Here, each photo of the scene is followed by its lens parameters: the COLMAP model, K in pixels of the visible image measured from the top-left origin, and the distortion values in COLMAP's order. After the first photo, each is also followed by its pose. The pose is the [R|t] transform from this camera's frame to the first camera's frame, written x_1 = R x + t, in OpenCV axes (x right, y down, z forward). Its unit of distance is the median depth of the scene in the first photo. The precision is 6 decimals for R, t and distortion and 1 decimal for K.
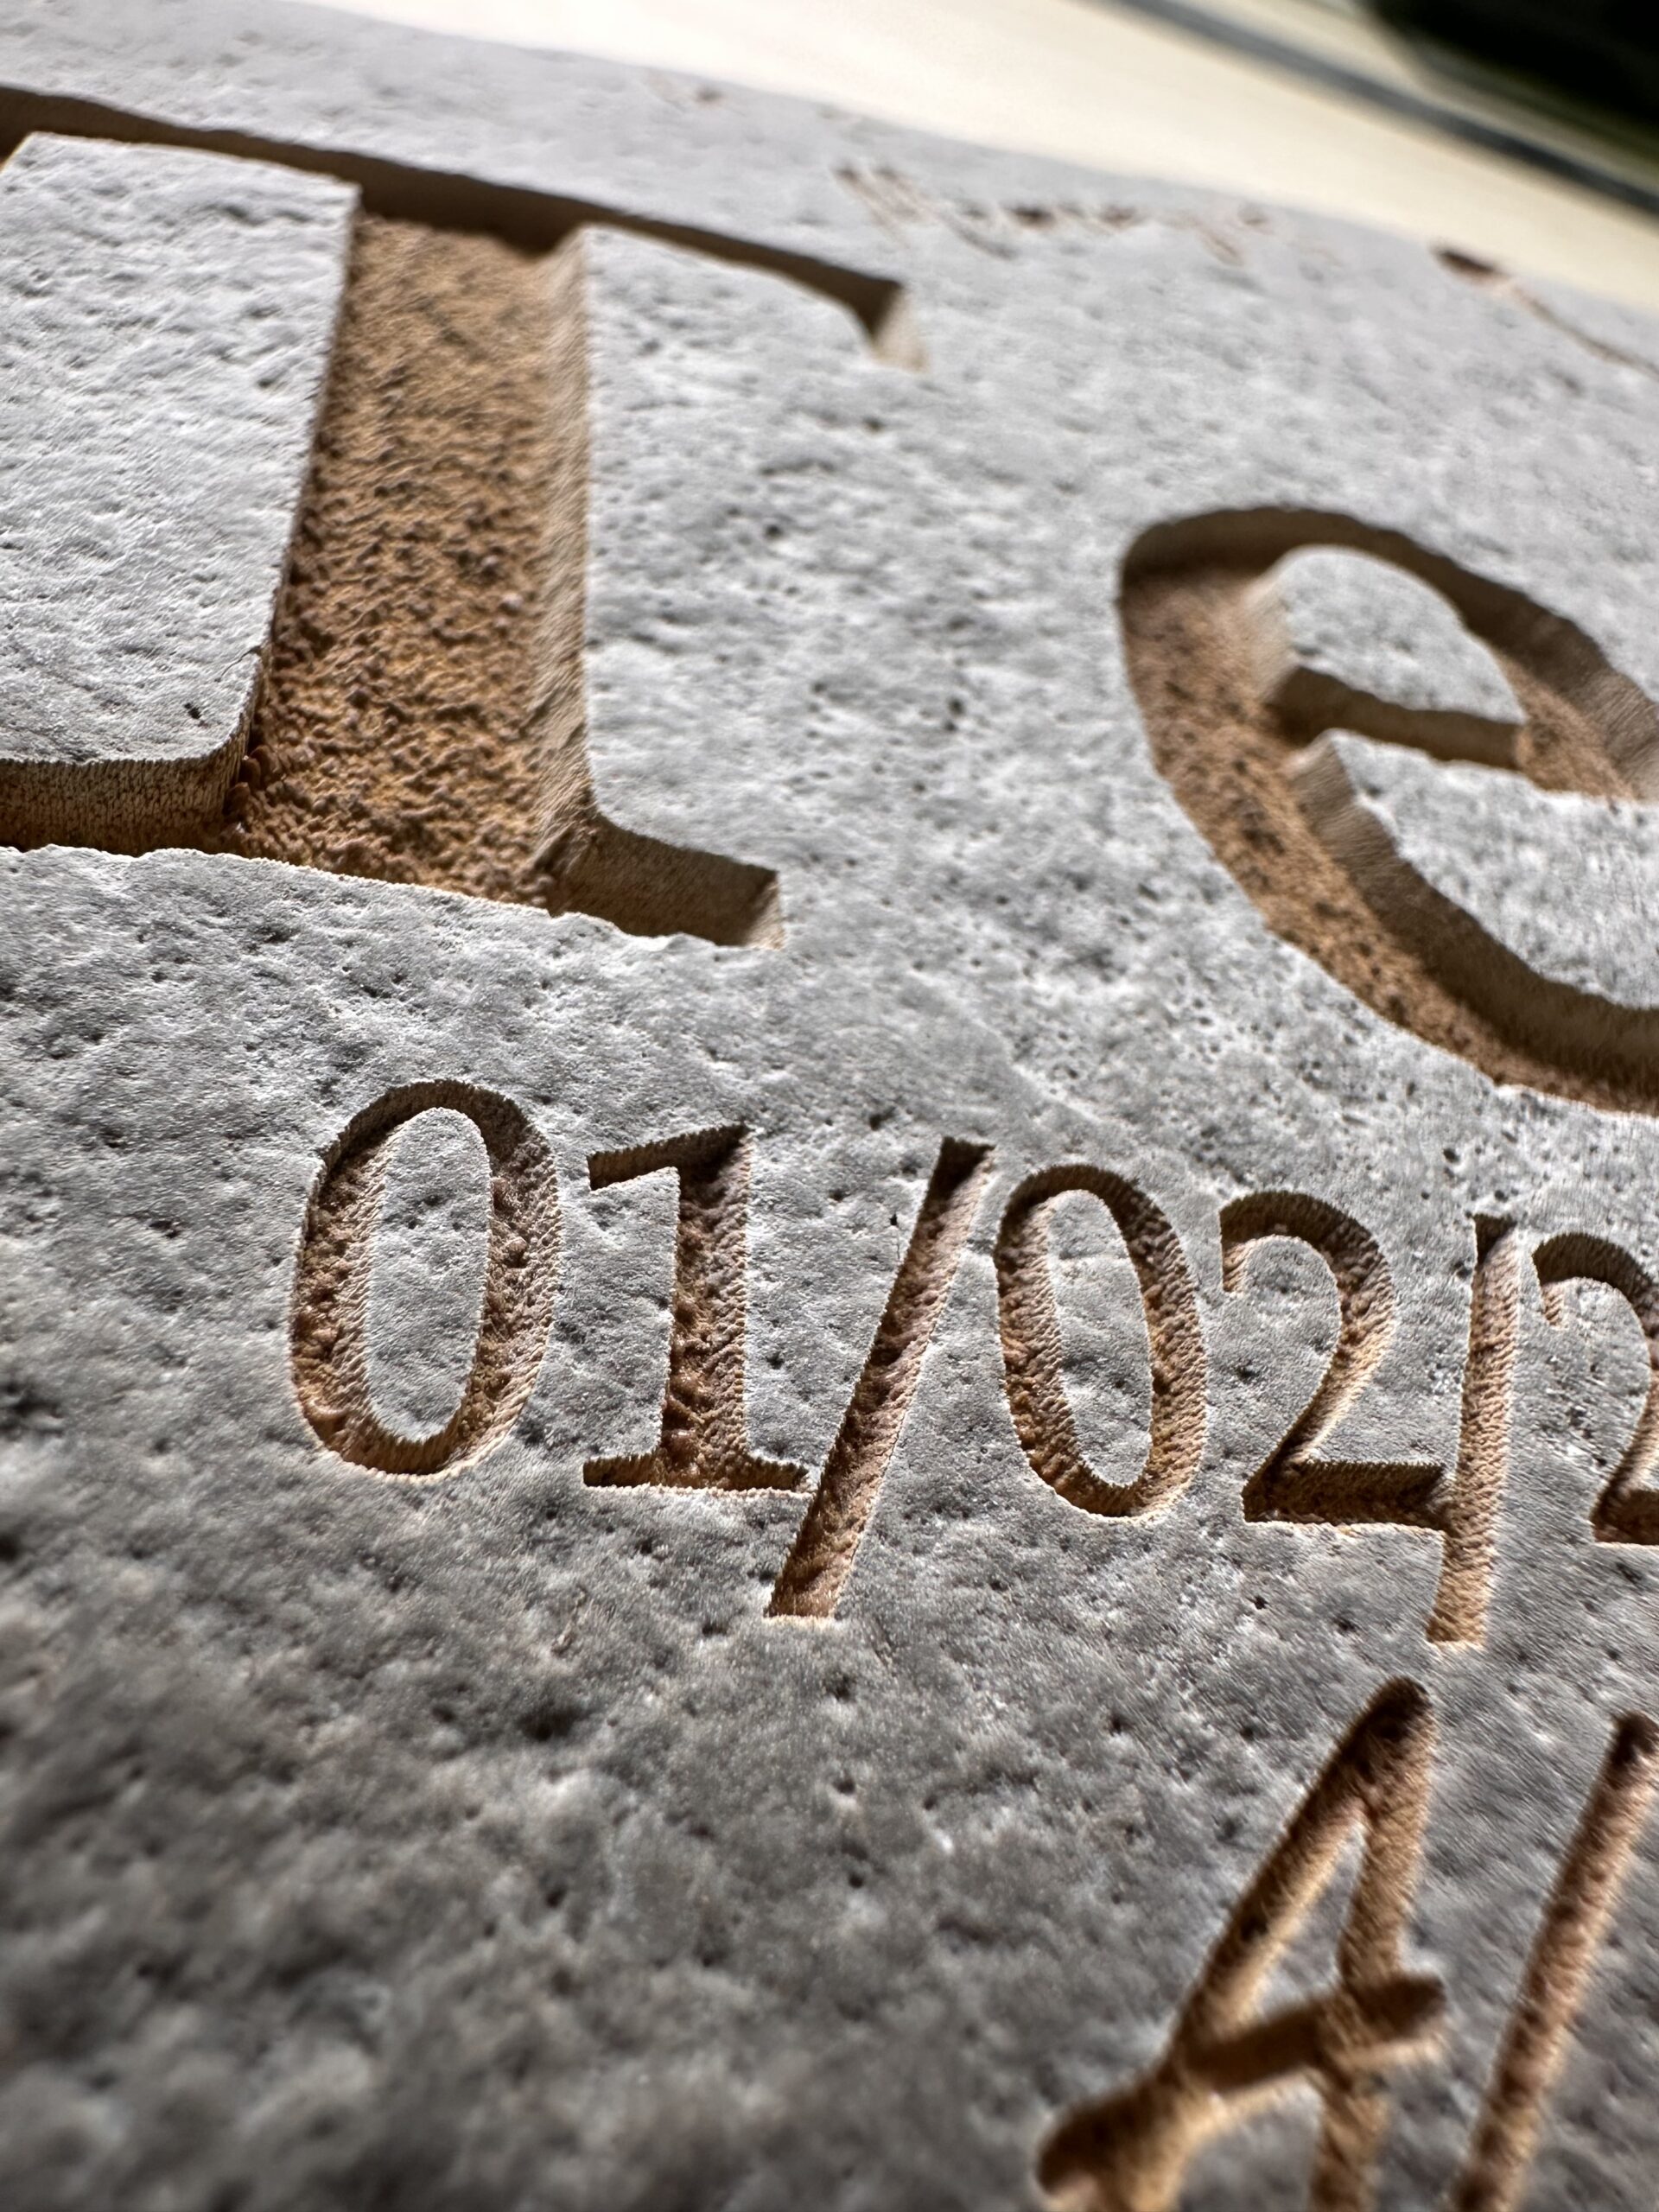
lens RADIAL K [[1589.0, 0, 836.1], [0, 1589.0, 1111.9], [0, 0, 1]] dist [-0.011493, -0.000188]
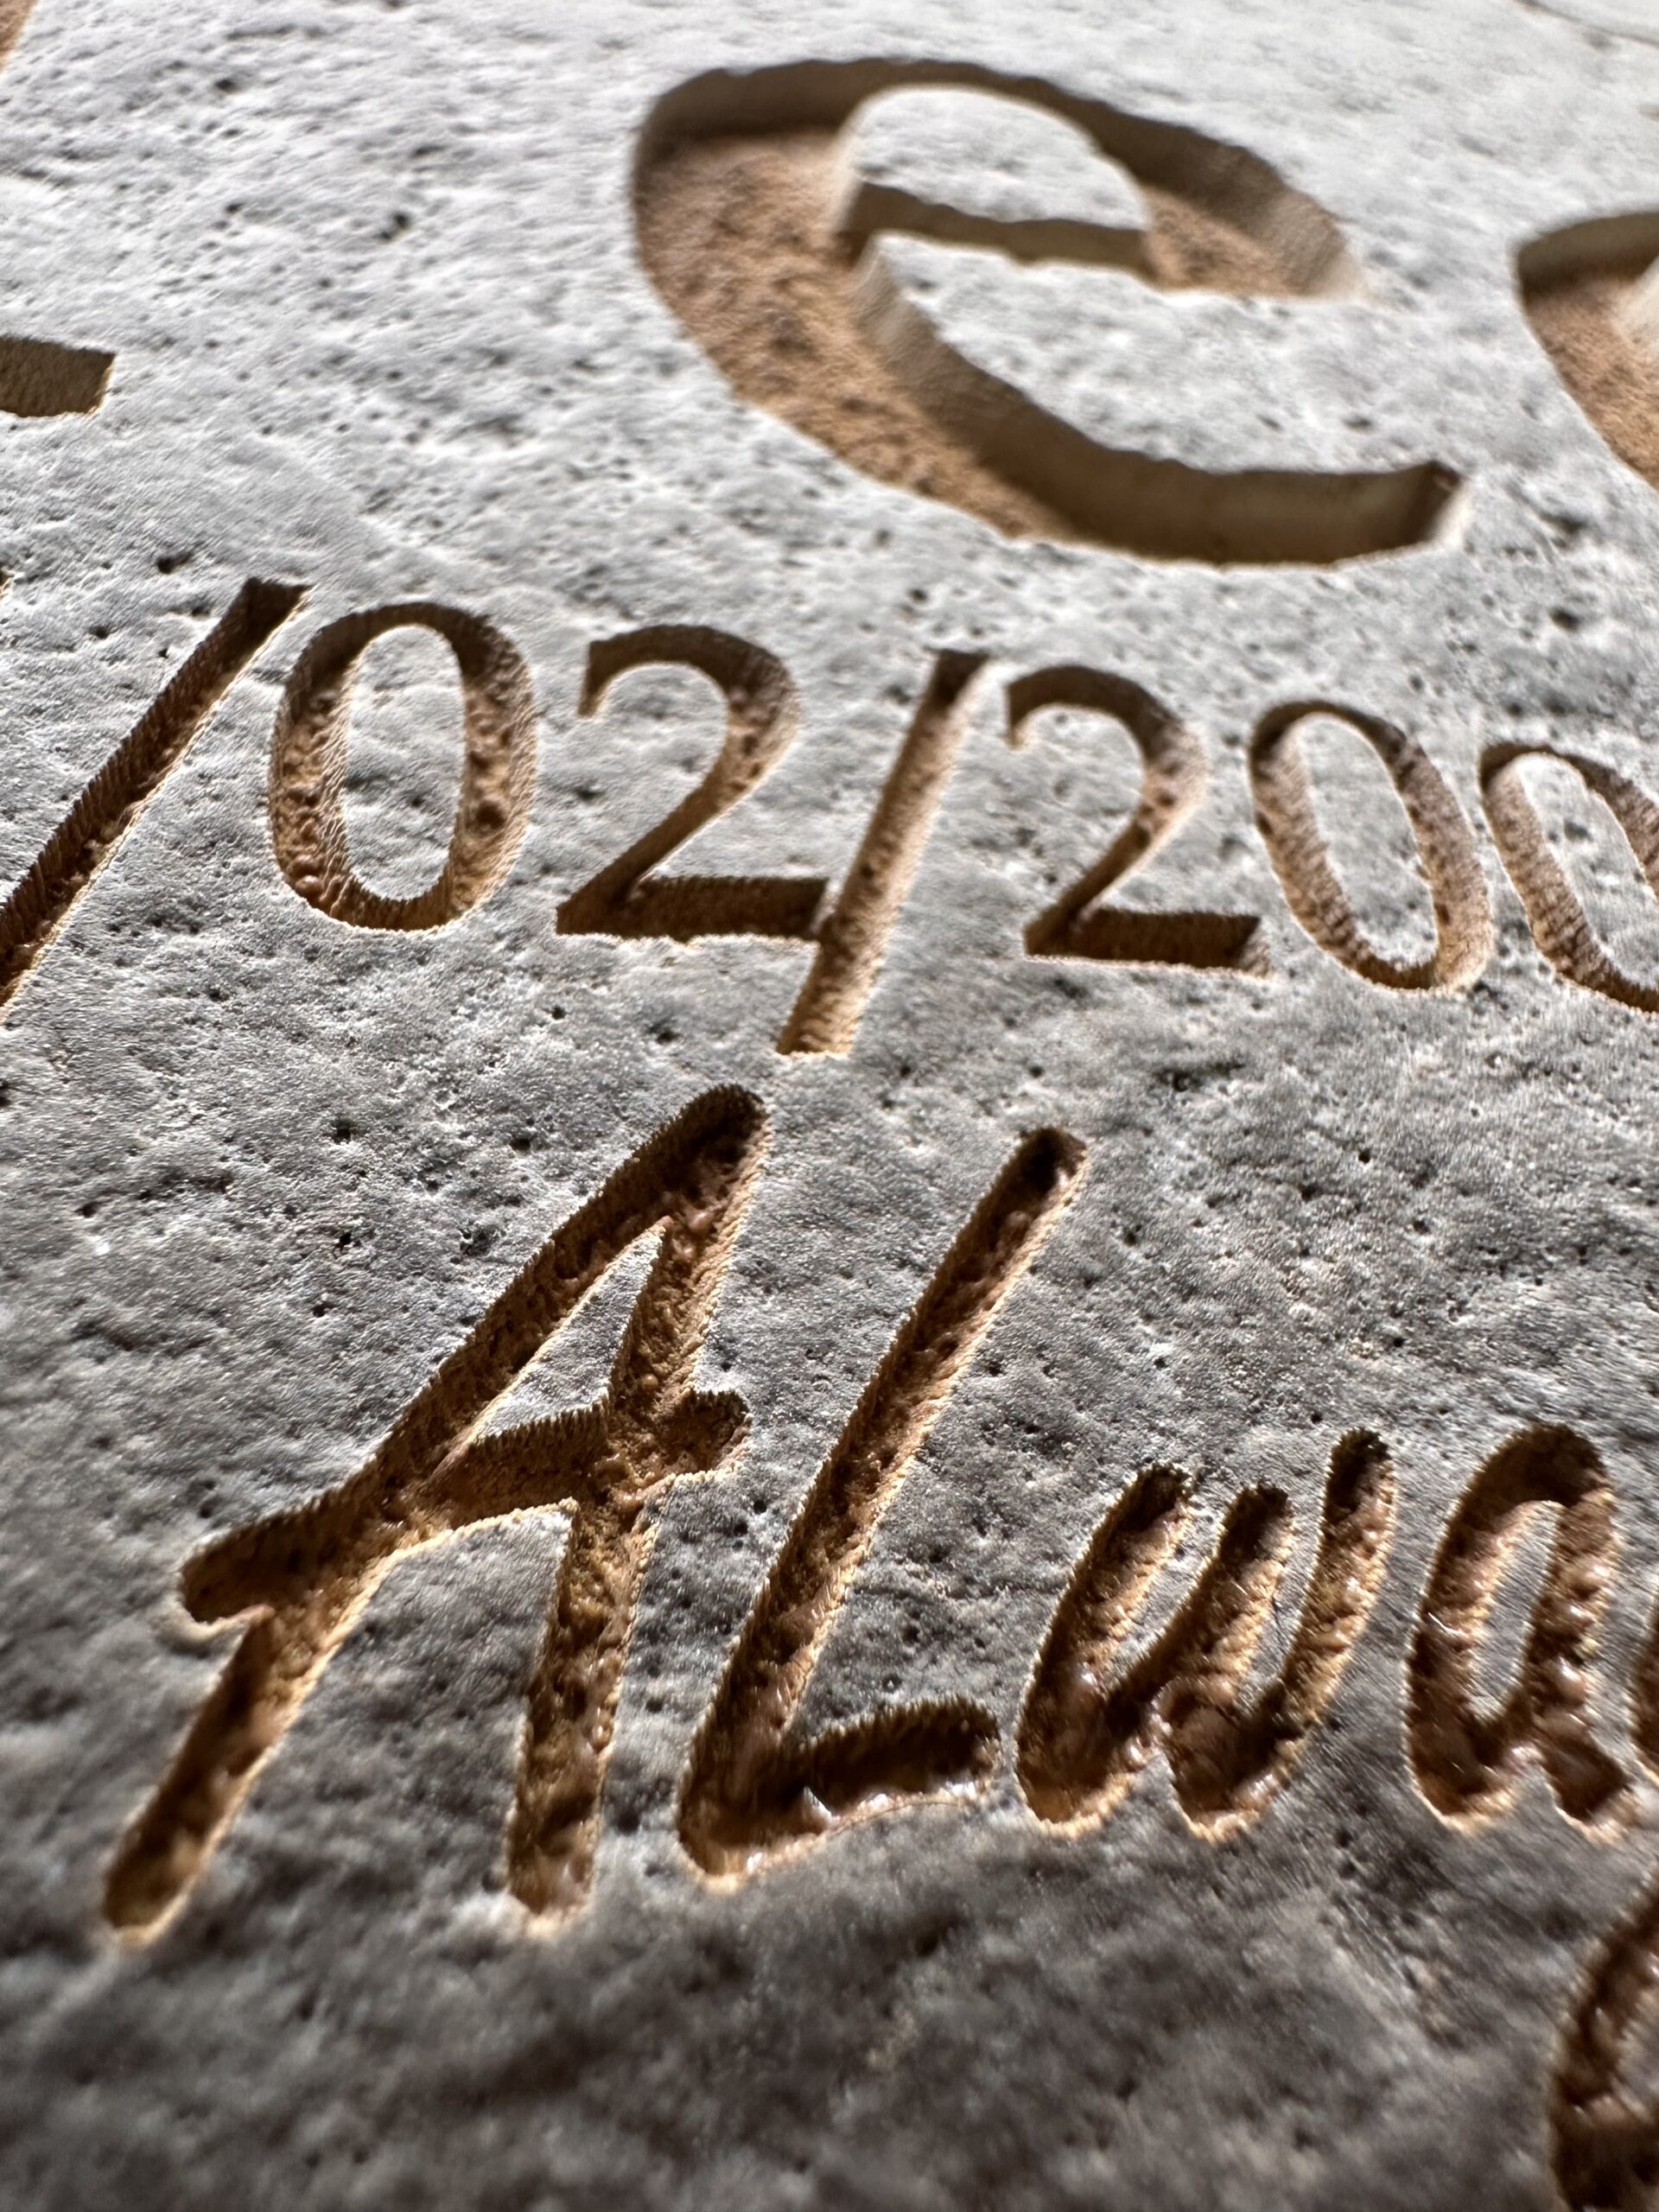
lens RADIAL K [[1589.0, 0, 827.7], [0, 1589.0, 1099.0], [0, 0, 1]] dist [-0.011493, -0.000188]
pose [[0.990795, -0.093227, -0.098150, 0.453679], [0.093763, 0.995594, 0.000847, 0.339515], [0.097638, -0.010042, 0.995171, 0.142300]]
